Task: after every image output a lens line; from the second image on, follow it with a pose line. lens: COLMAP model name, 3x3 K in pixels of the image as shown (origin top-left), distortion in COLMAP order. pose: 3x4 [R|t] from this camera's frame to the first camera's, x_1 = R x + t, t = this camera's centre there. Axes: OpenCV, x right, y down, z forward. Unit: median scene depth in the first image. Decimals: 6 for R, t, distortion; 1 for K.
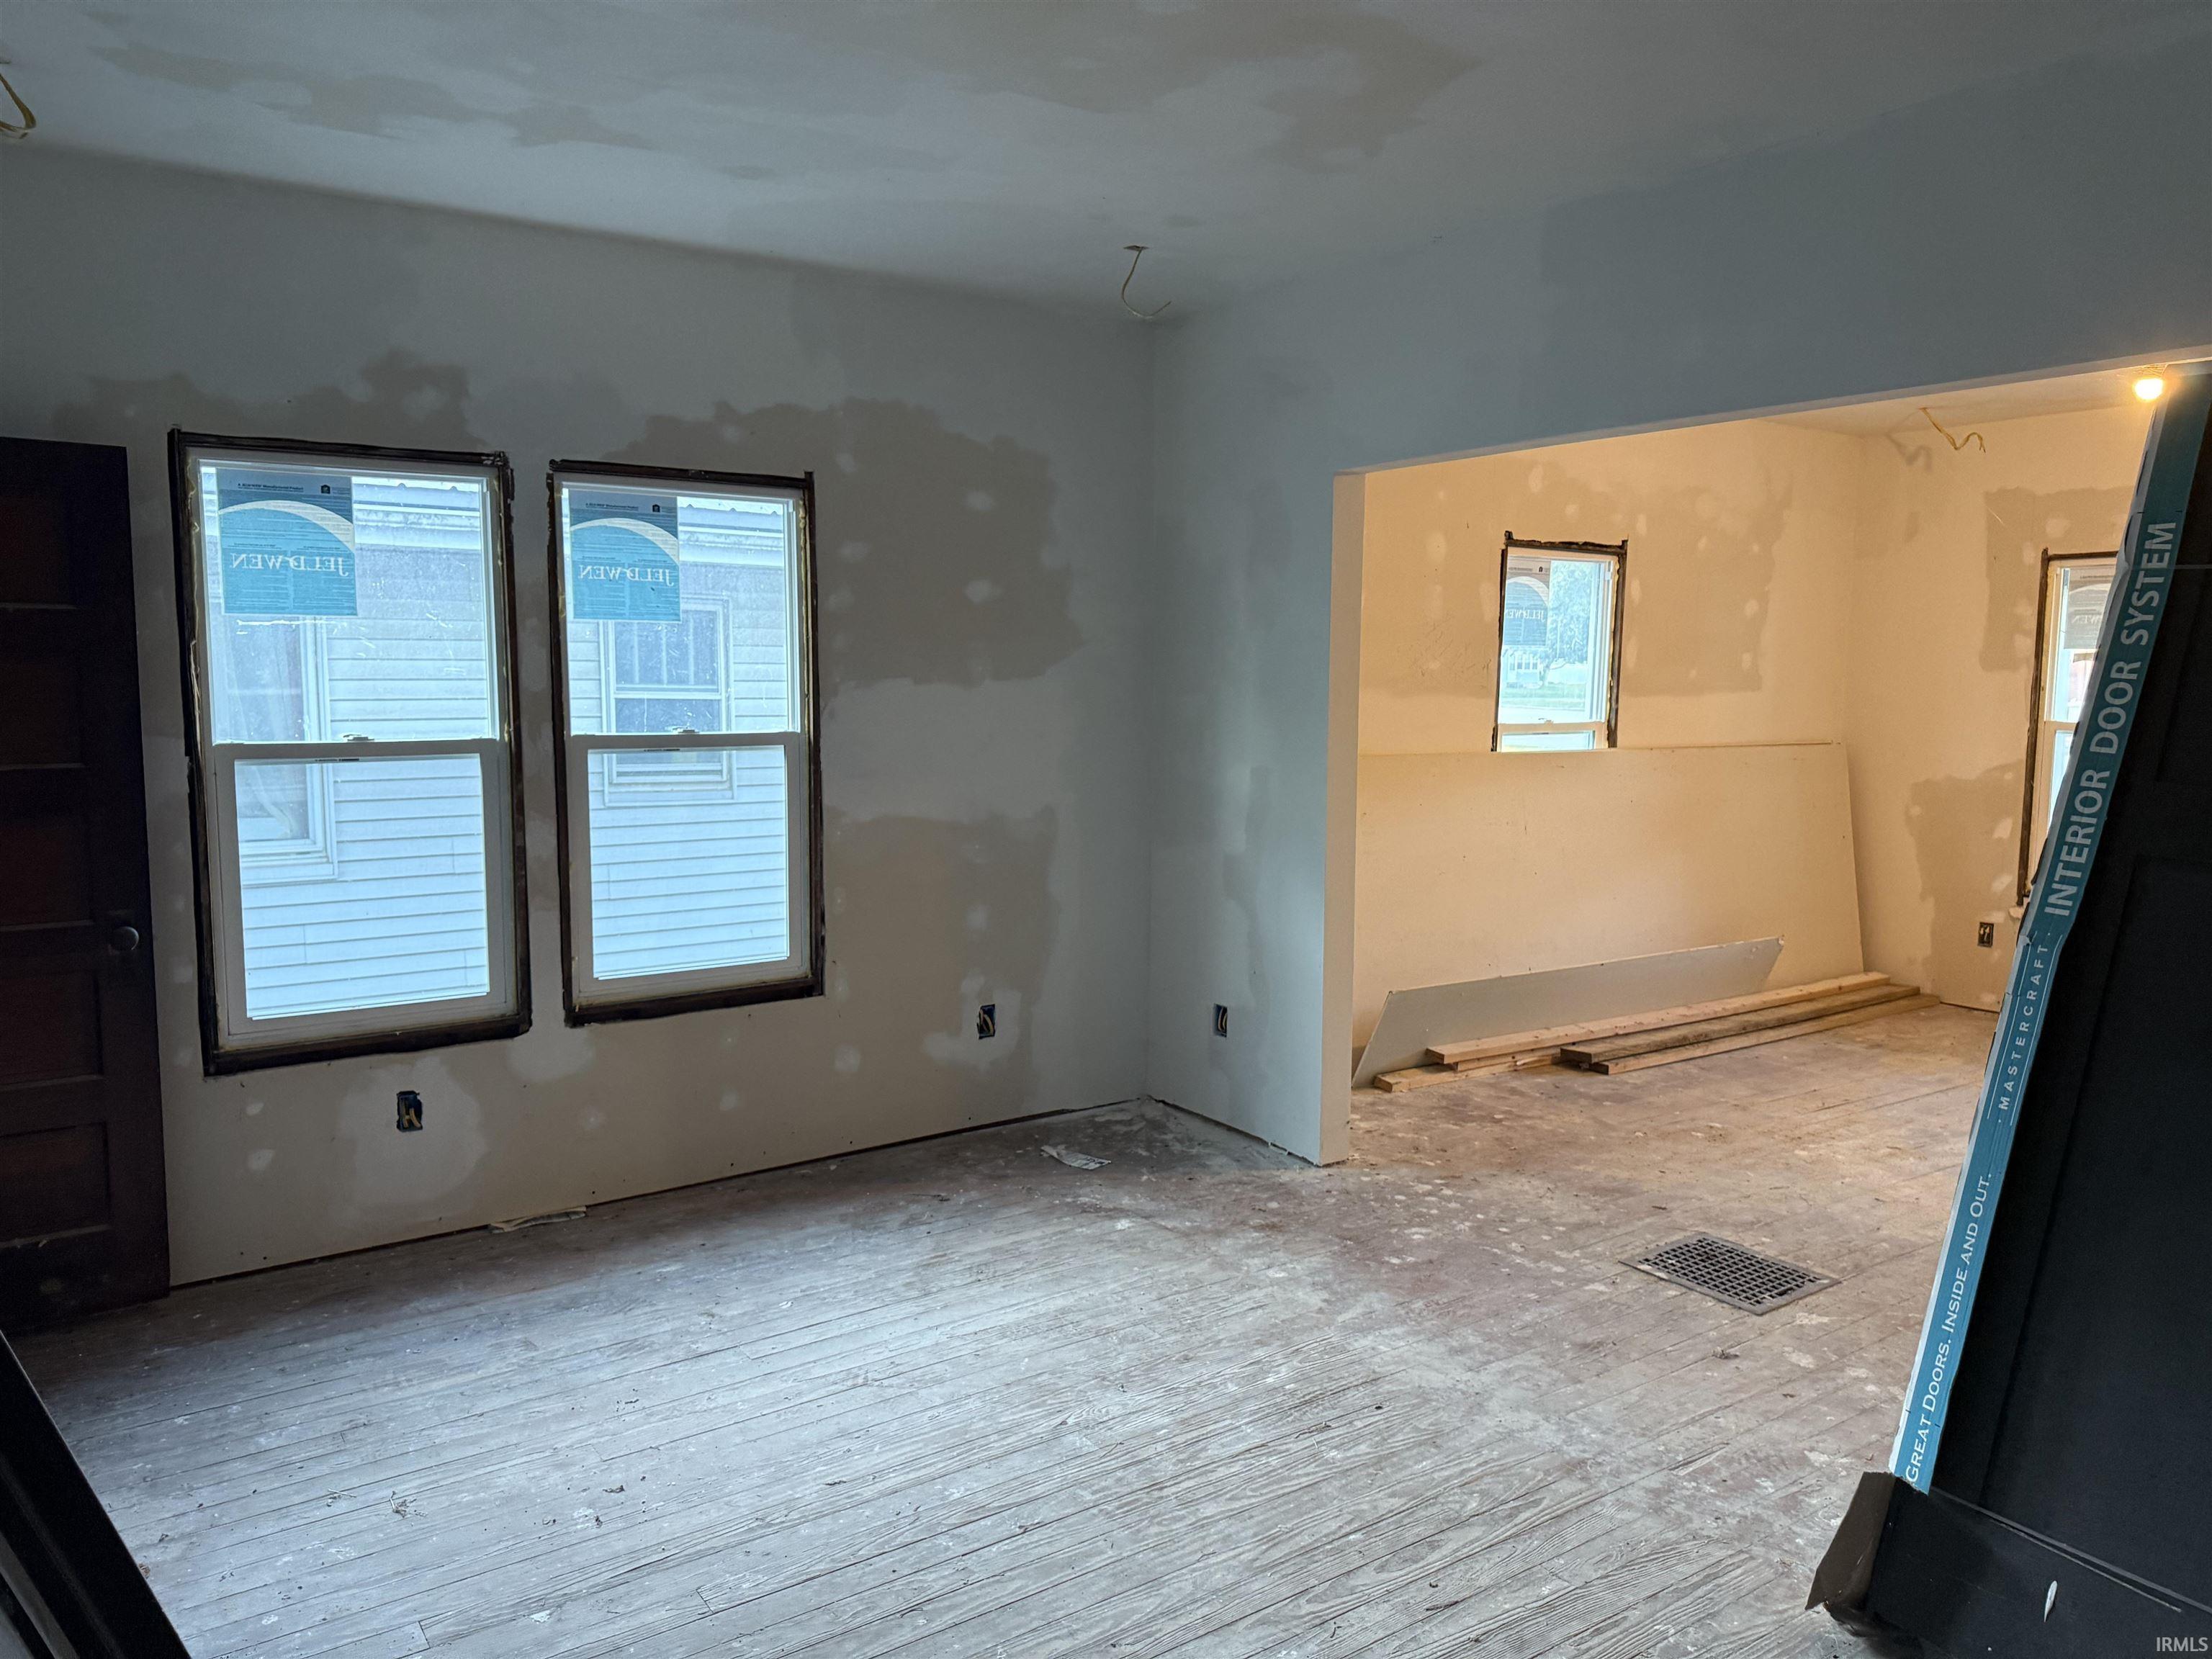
lens RADIAL K [[1577.3, 0, 1115.4], [0, 1577.3, 839.7], [0, 0, 1]] dist [0.070105, -0.097157]
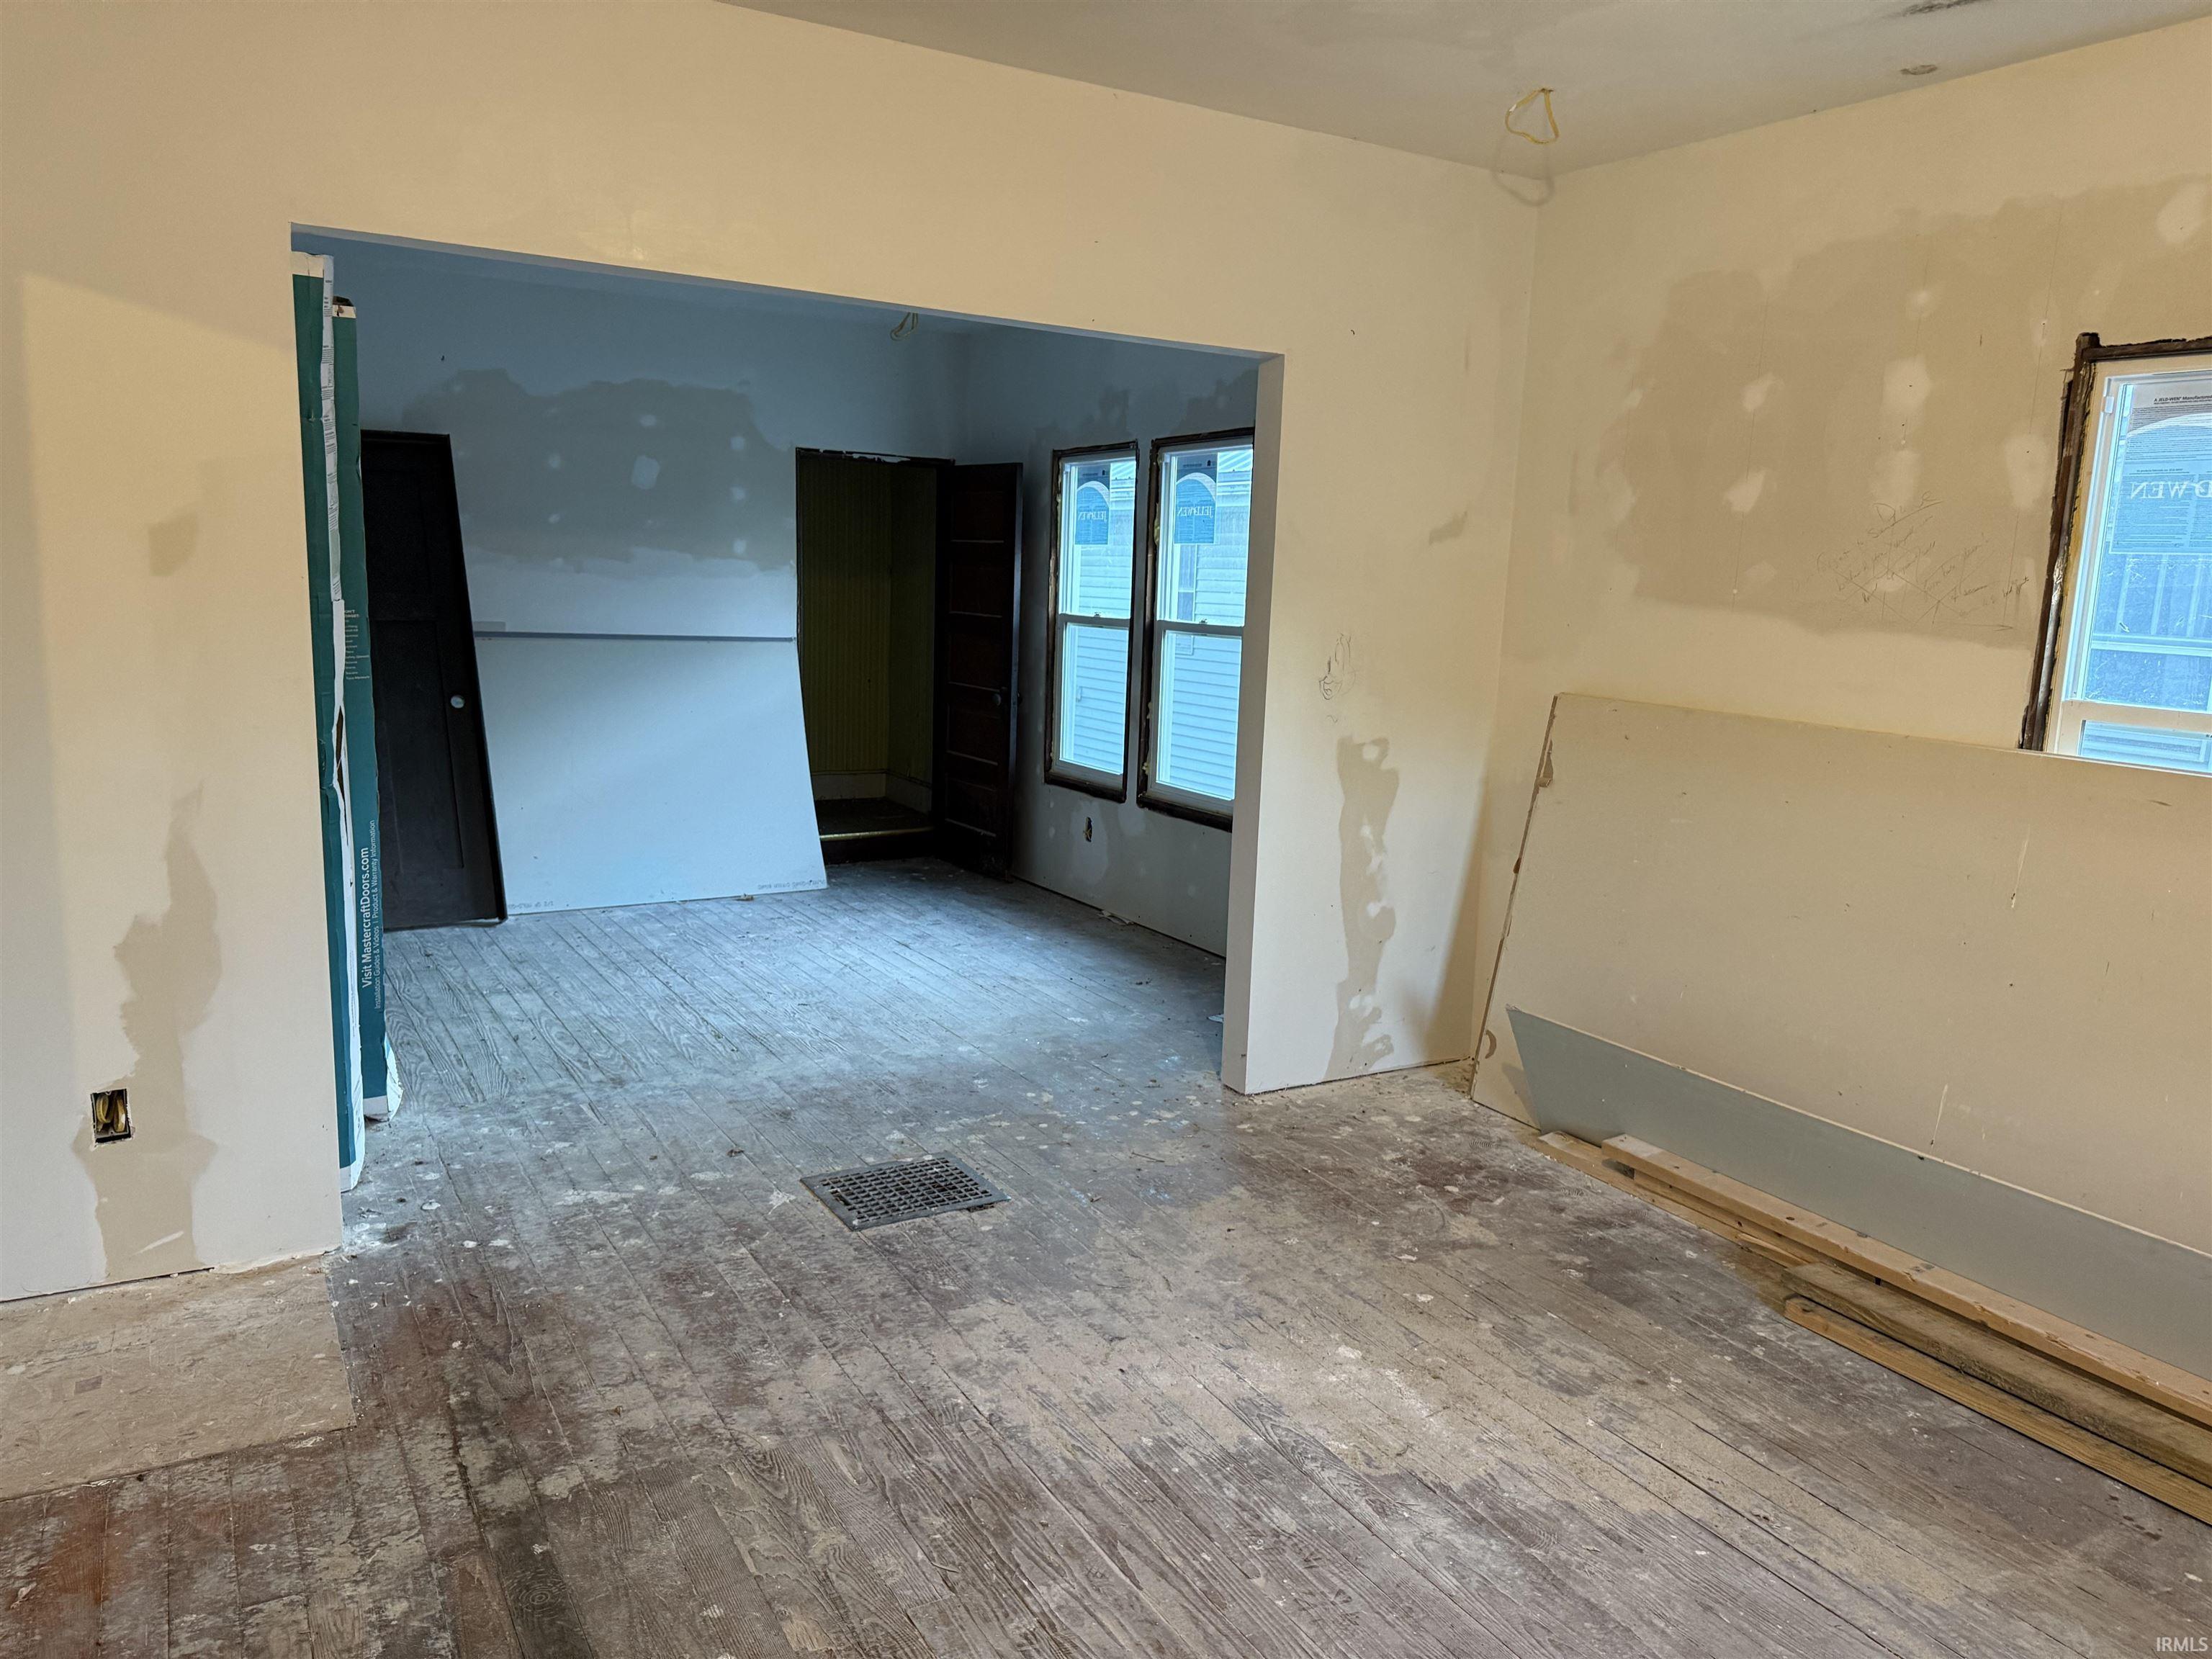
lens RADIAL K [[1564.6, 0, 1095.9], [0, 1564.6, 839.4], [0, 0, 1]] dist [0.154272, -0.249444]
pose [[-0.088891, 0.151914, -0.984388, 1.214462], [-0.153638, 0.974382, 0.164243, -0.099845], [0.984121, 0.165839, -0.063274, 1.088790]]
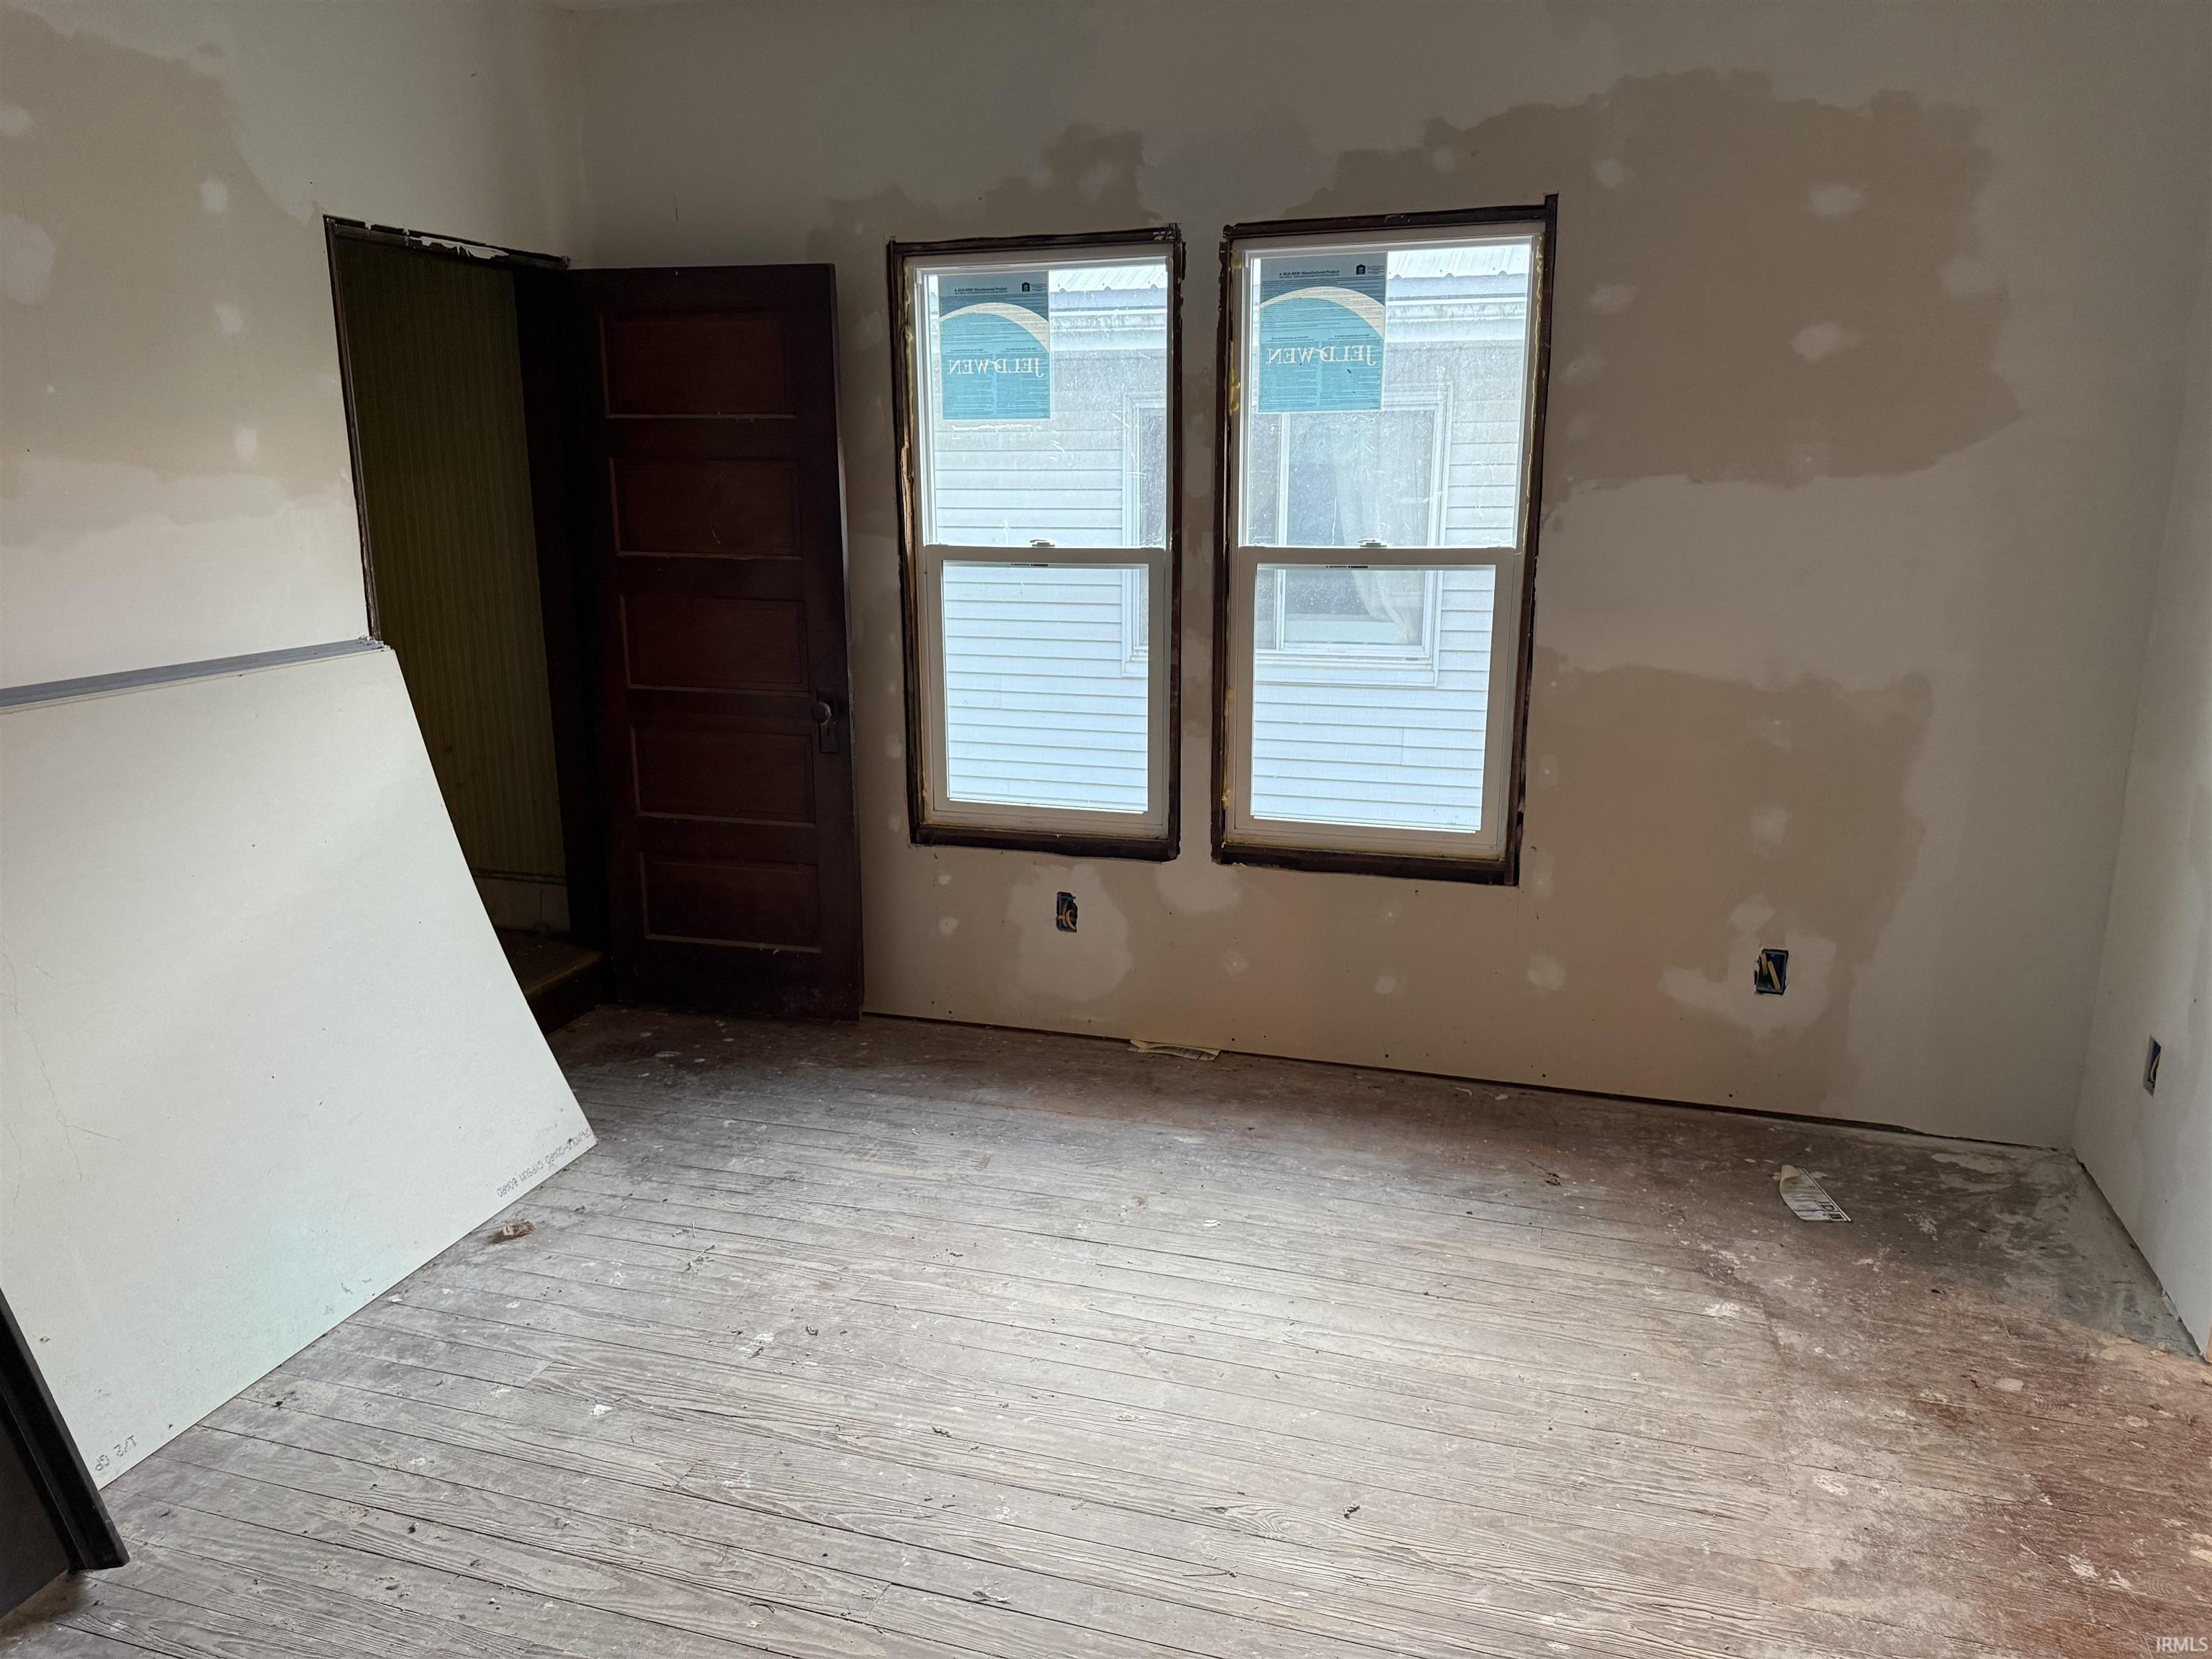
lens RADIAL K [[1564.6, 0, 1095.9], [0, 1564.6, 839.4], [0, 0, 1]] dist [0.154272, -0.249444]
pose [[0.594017, 0.175240, -0.785134, 0.347501], [-0.082698, 0.984117, 0.157084, -0.036147], [0.800190, -0.028382, 0.599074, 0.398459]]
